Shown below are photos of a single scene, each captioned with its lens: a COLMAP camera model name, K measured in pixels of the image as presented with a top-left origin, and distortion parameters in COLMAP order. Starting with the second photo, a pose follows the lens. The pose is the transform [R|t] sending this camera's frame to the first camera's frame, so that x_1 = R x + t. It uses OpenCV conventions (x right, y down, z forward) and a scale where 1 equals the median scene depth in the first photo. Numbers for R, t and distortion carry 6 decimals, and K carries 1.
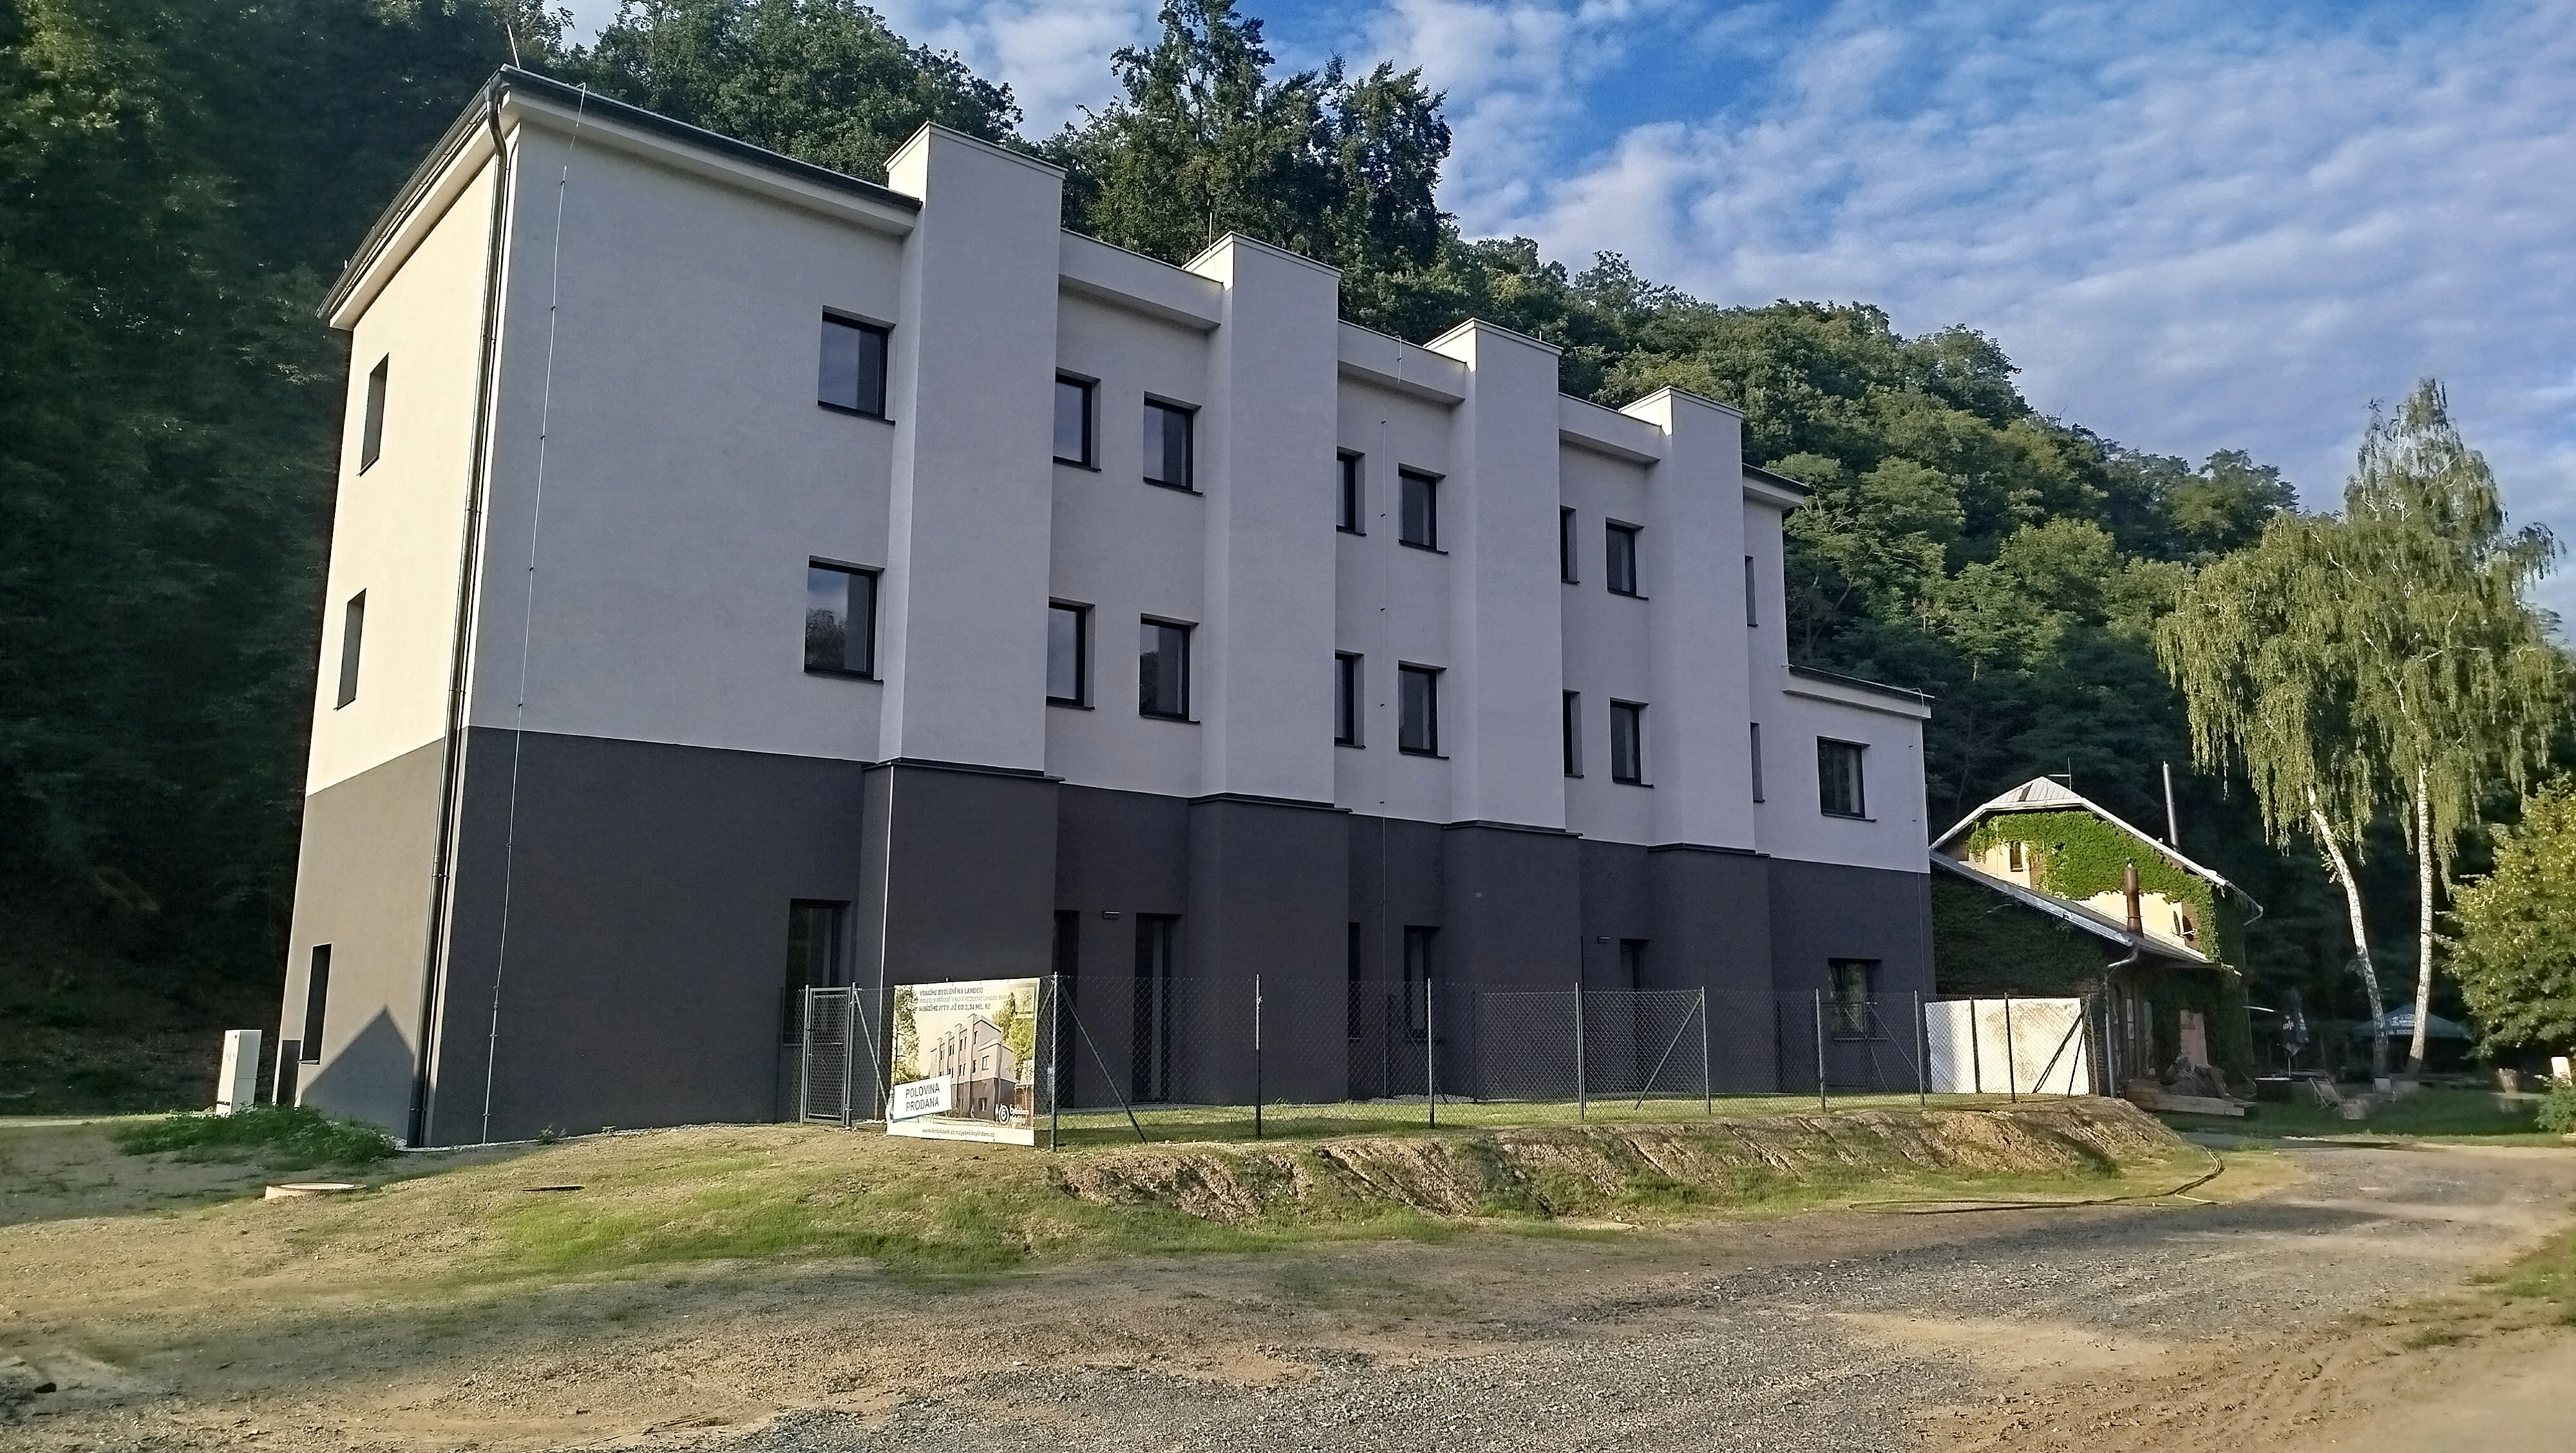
lens RADIAL K [[1801.0, 0, 1297.7], [0, 1801.0, 732.2], [0, 0, 1]] dist [0.023880, 0.000830]
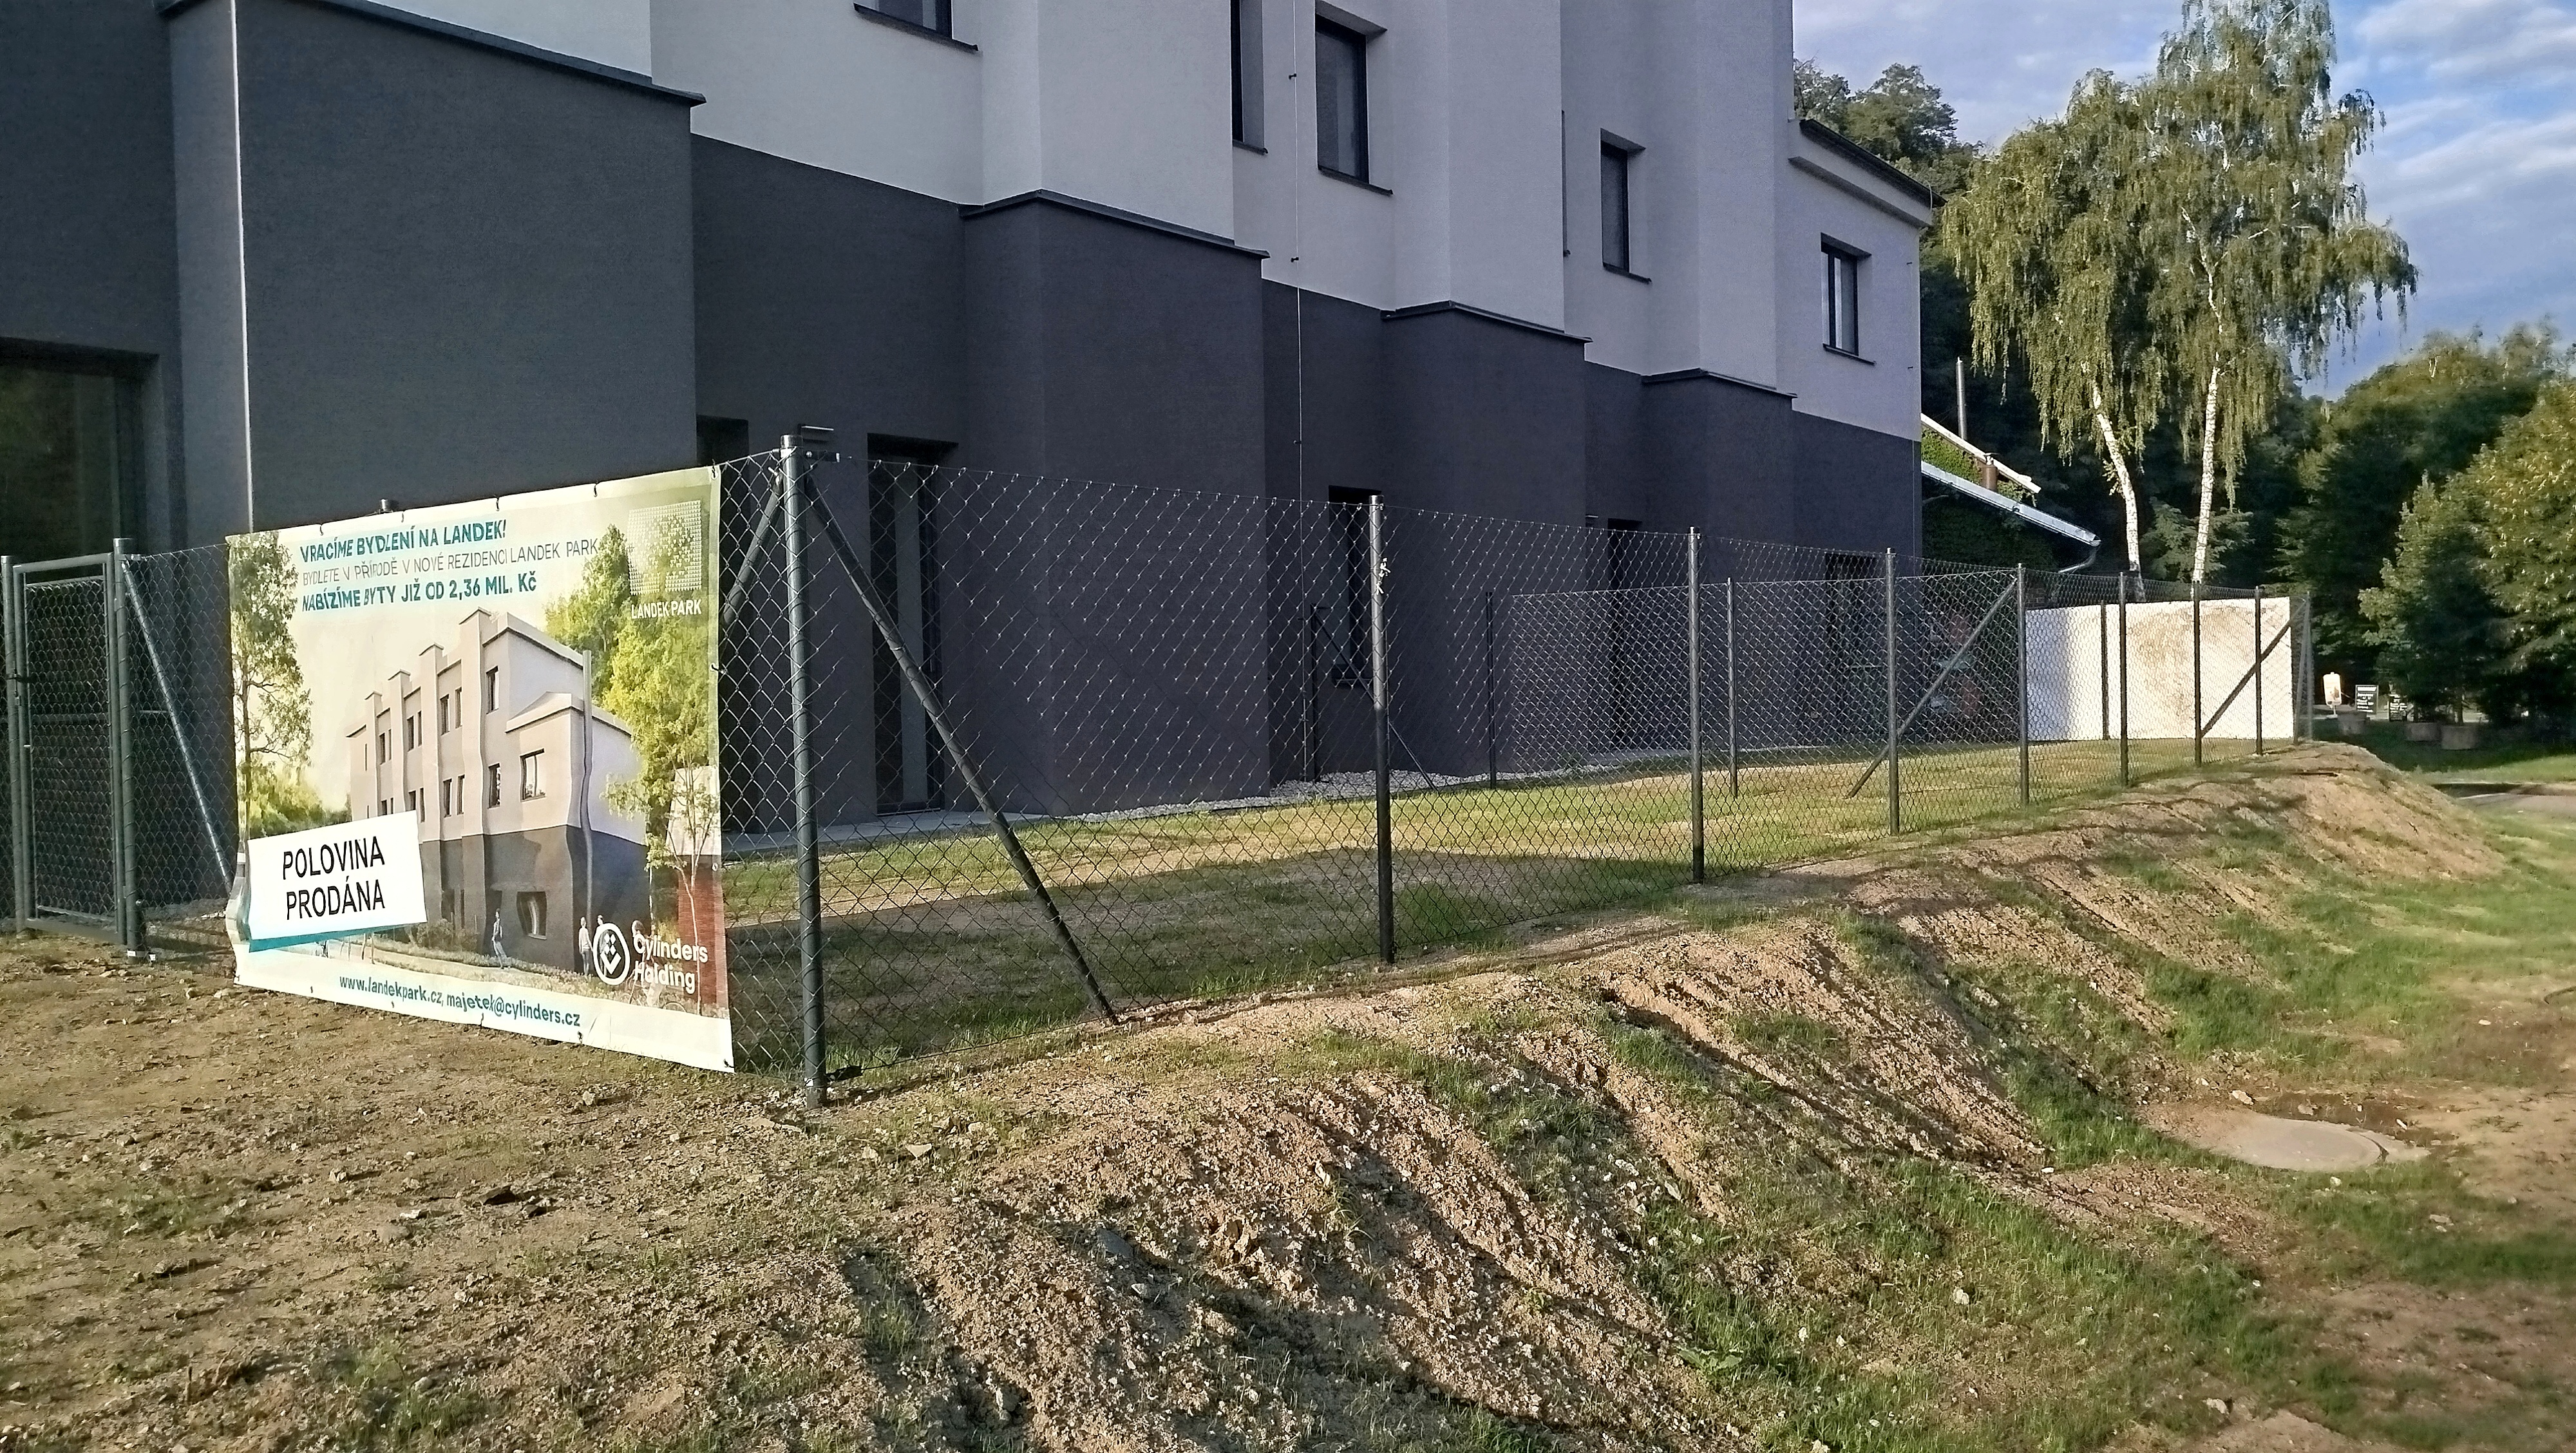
lens RADIAL K [[1801.0, 0, 1297.7], [0, 1801.0, 732.2], [0, 0, 1]] dist [0.023880, 0.000830]
pose [[0.977722, -0.026334, 0.208243, -0.064086], [-0.014518, 0.981239, 0.192250, 0.067345], [-0.209399, -0.190990, 0.958997, 0.394490]]
